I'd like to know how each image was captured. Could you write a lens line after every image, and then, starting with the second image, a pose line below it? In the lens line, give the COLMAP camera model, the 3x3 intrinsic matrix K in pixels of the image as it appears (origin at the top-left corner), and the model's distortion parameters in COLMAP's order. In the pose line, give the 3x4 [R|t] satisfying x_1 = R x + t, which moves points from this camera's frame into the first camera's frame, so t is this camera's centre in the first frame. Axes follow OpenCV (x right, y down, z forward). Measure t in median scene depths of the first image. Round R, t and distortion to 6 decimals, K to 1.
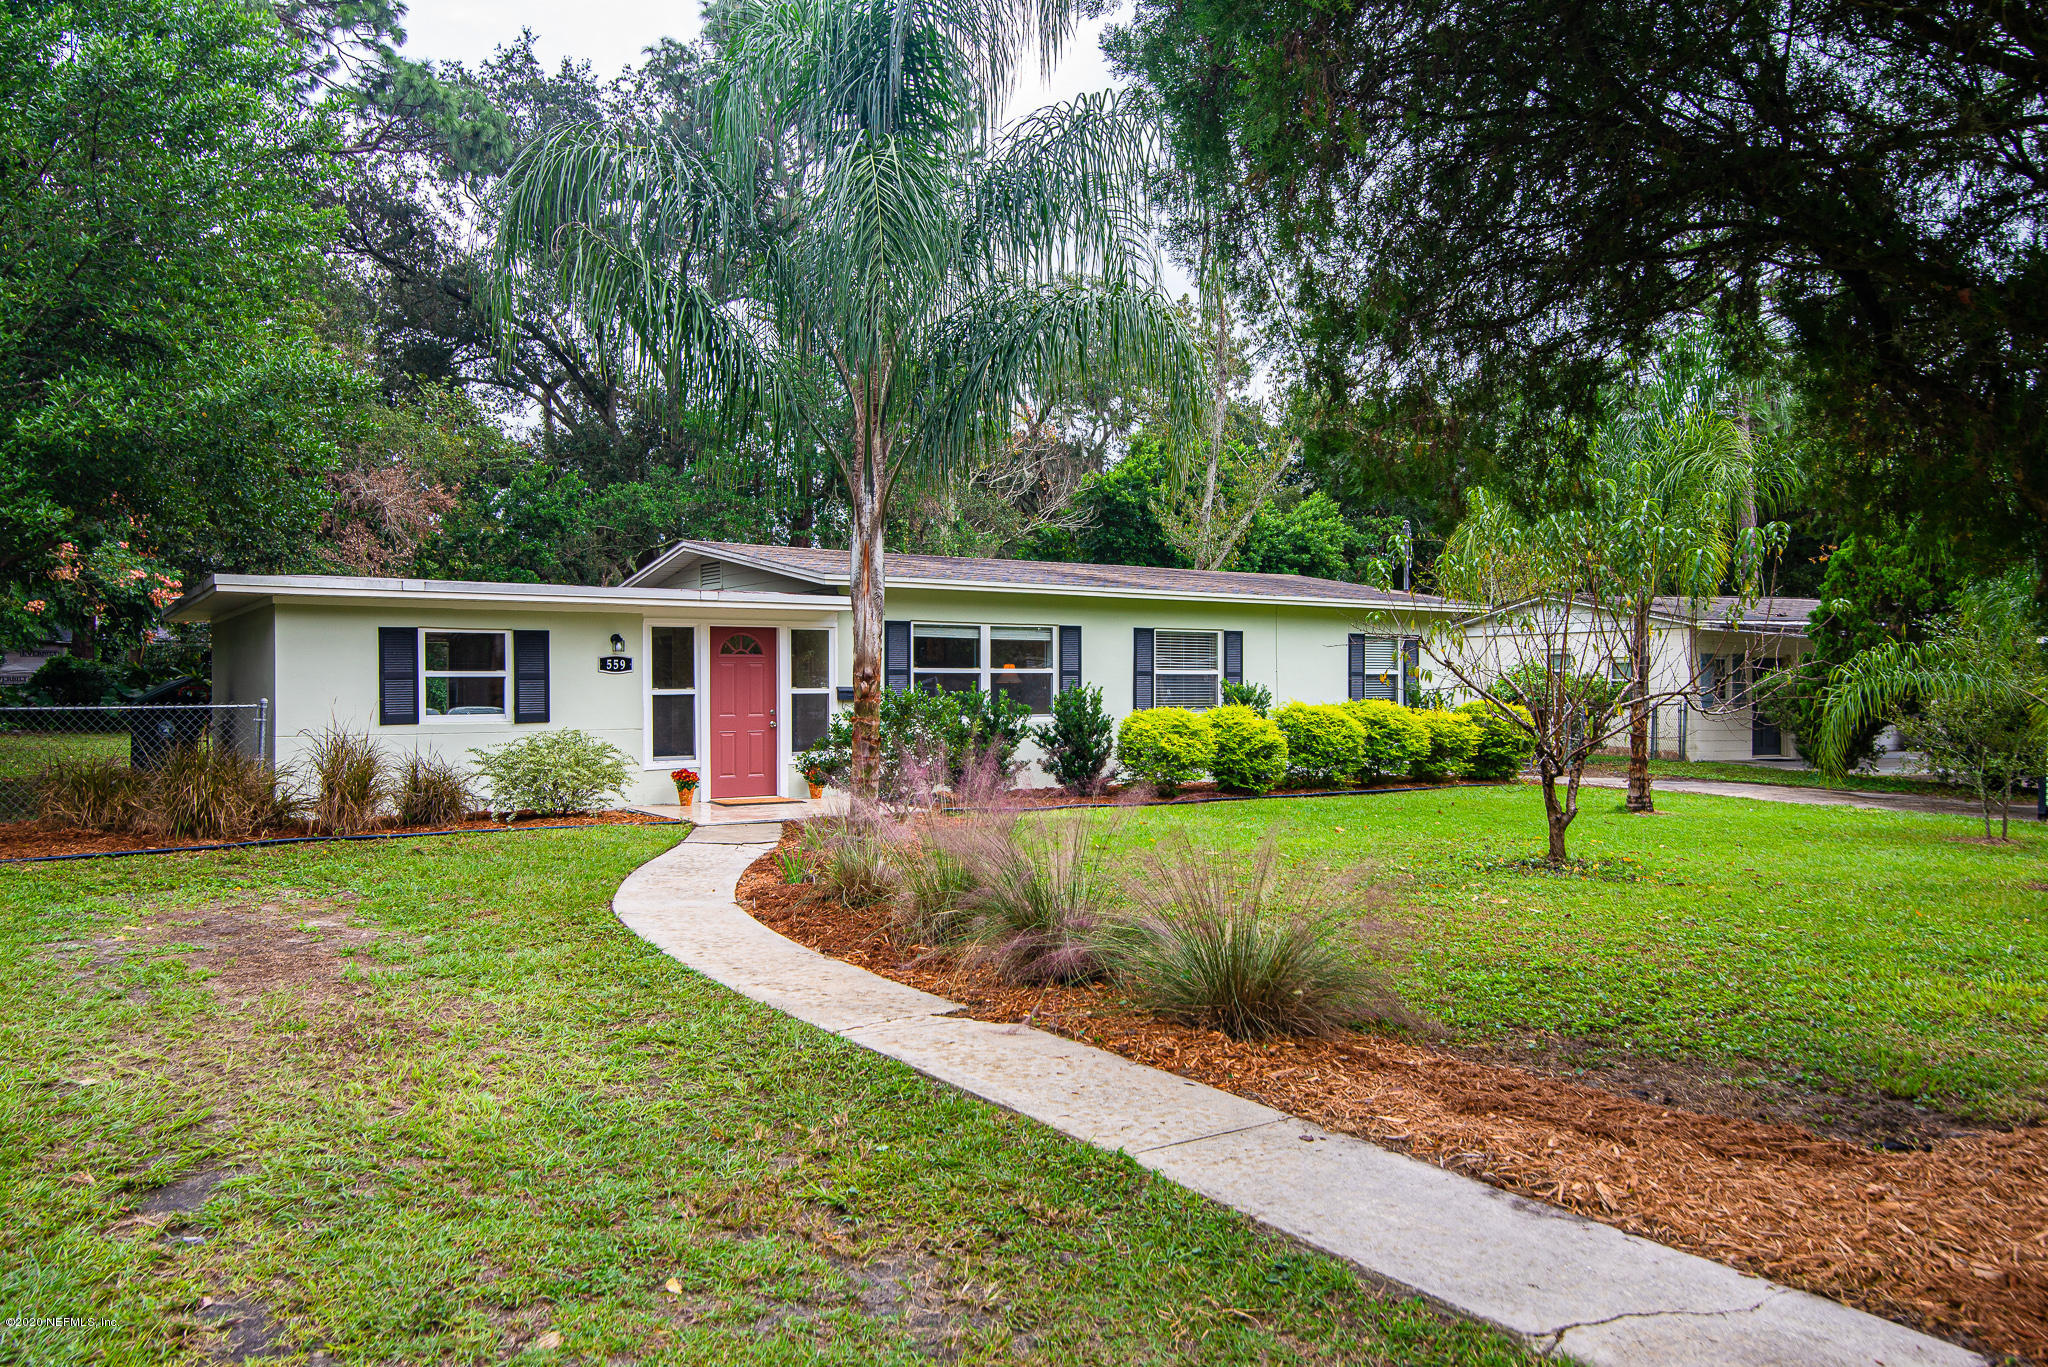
lens RADIAL K [[1491.1, 0, 1020.7], [0, 1491.1, 681.7], [0, 0, 1]] dist [0.008654, 0.001036]
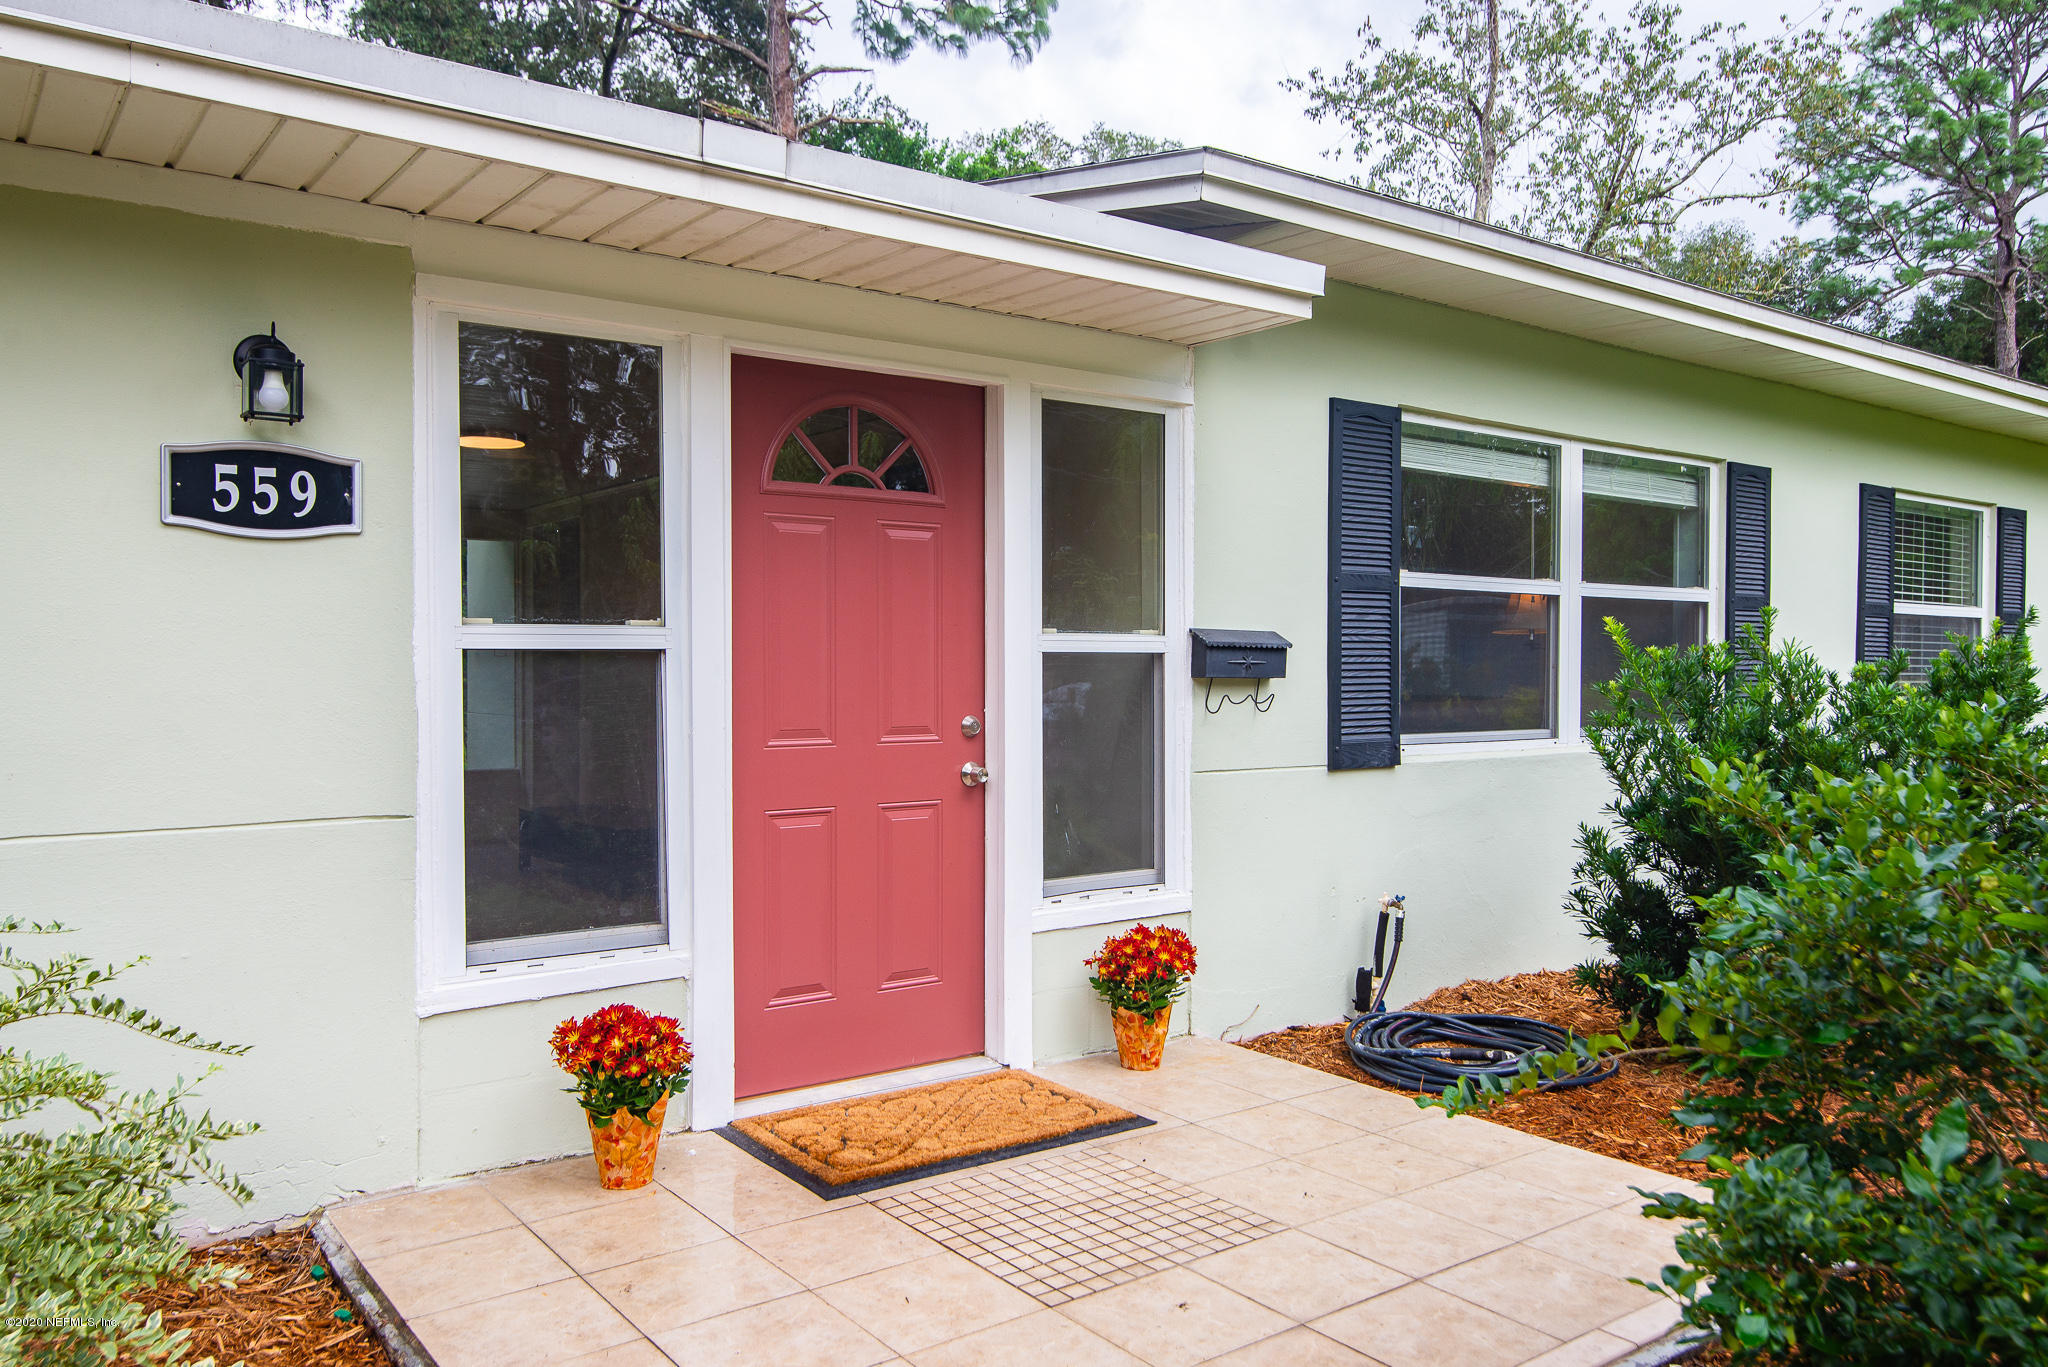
lens RADIAL K [[1521.0, 0, 1027.3], [0, 1521.0, 676.7], [0, 0, 1]] dist [0.001529, 0.000377]
pose [[0.999859, 0.001547, 0.016724, -0.166731], [-0.001632, 0.999986, 0.005109, 0.011487], [-0.016716, -0.005136, 0.999847, 0.765925]]
